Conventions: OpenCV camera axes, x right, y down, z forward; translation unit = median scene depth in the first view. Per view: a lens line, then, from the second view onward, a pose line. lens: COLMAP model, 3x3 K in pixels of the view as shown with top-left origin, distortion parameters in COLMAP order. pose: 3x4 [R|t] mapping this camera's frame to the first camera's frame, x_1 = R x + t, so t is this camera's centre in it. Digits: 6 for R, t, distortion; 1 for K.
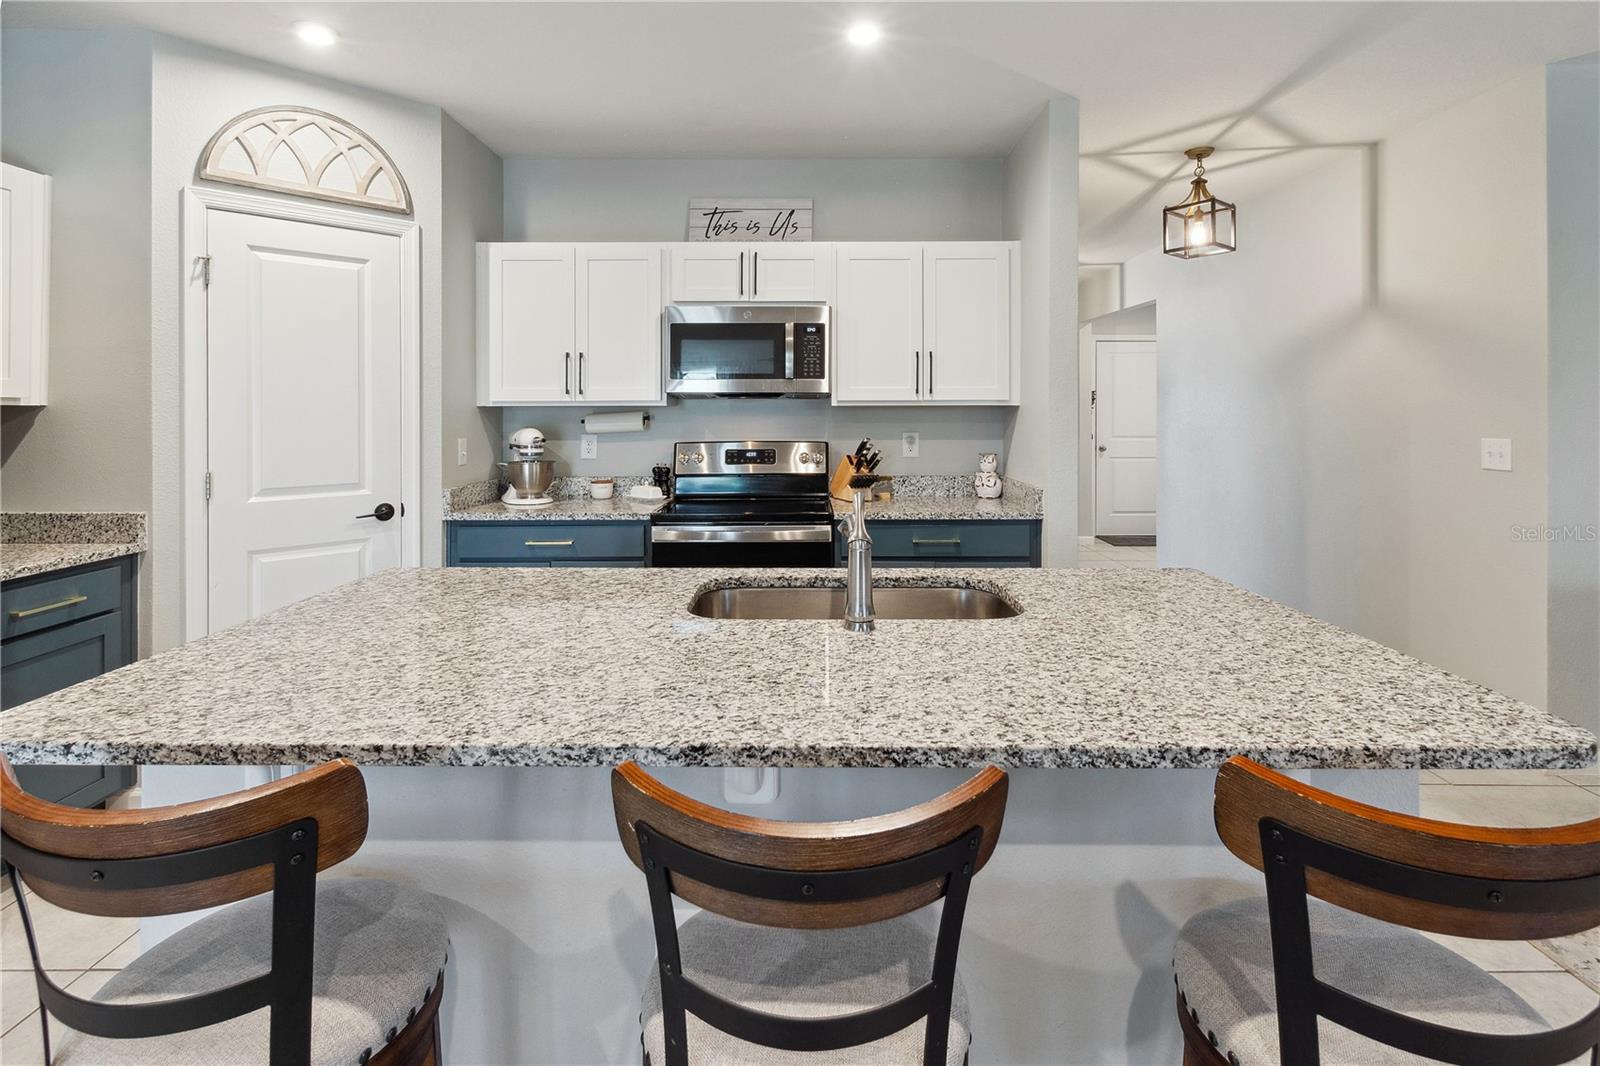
lens RADIAL K [[752.5, 0, 801.3], [0, 752.5, 413.6], [0, 0, 1]] dist [0.000889, -0.000413]
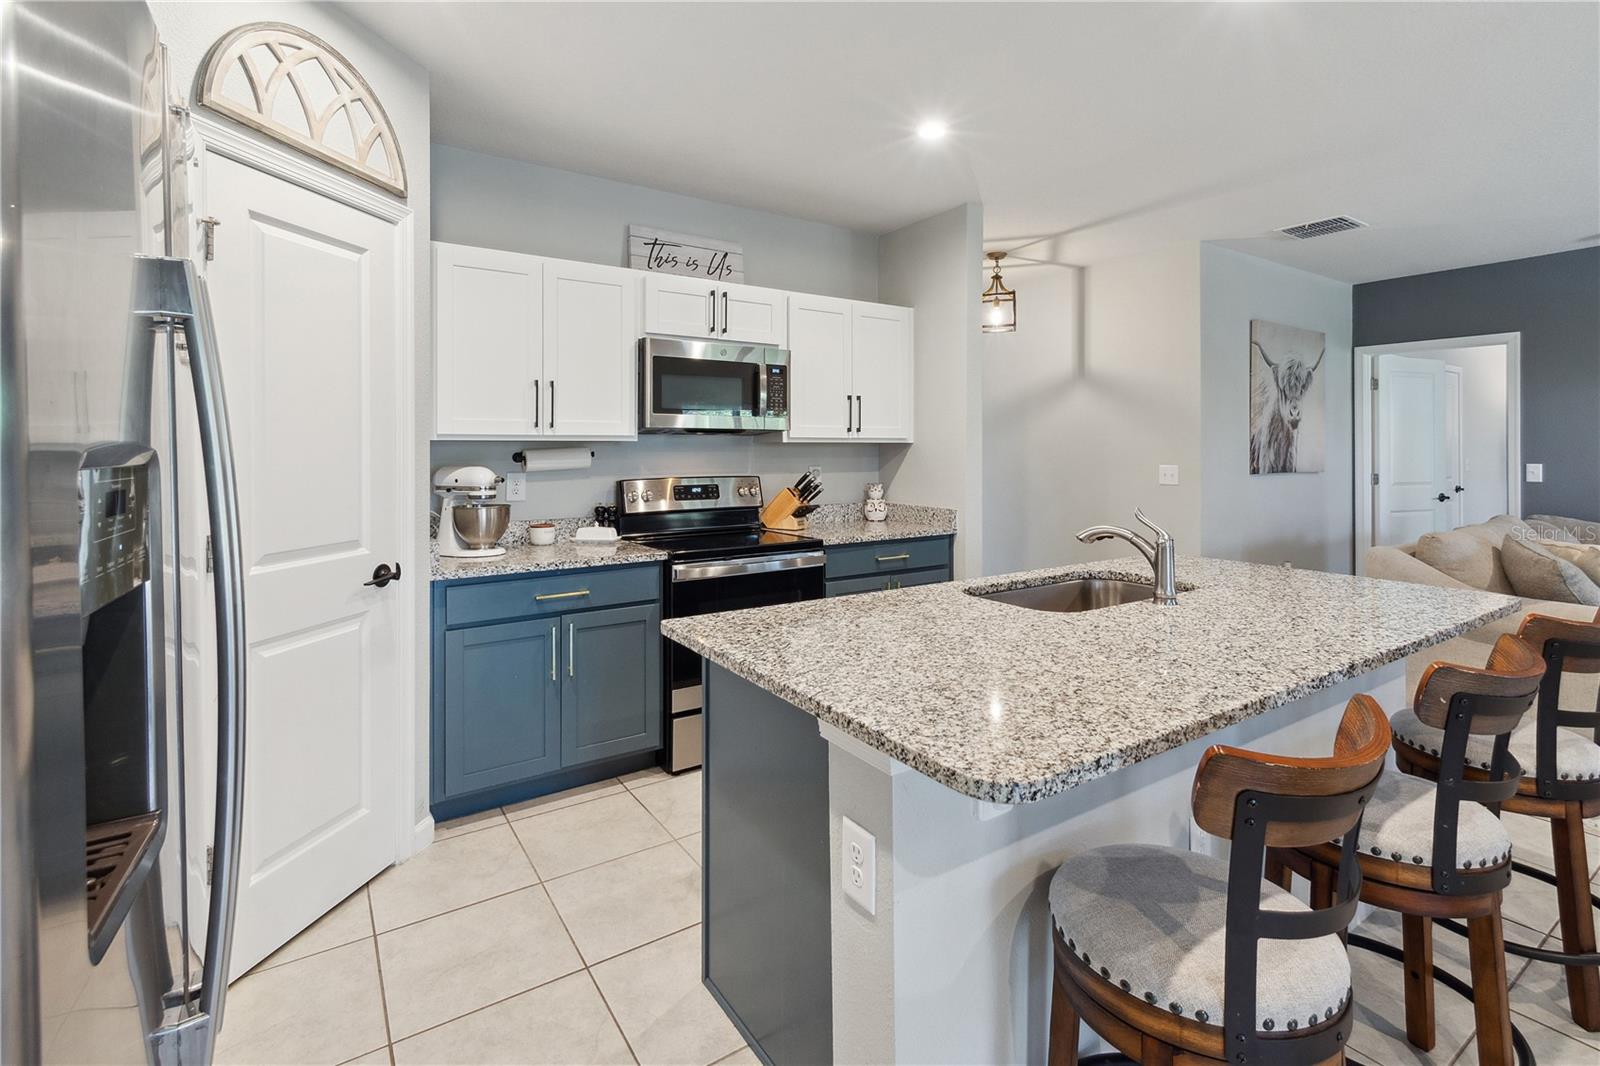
lens RADIAL K [[746.4, 0, 803.1], [0, 746.4, 446.2], [0, 0, 1]] dist [0.001111, 0.000223]
pose [[0.826951, 0.002994, 0.562266, -0.541505], [-0.000979, 0.999992, -0.003884, -0.000543], [-0.562273, 0.002662, 0.826947, 0.100284]]
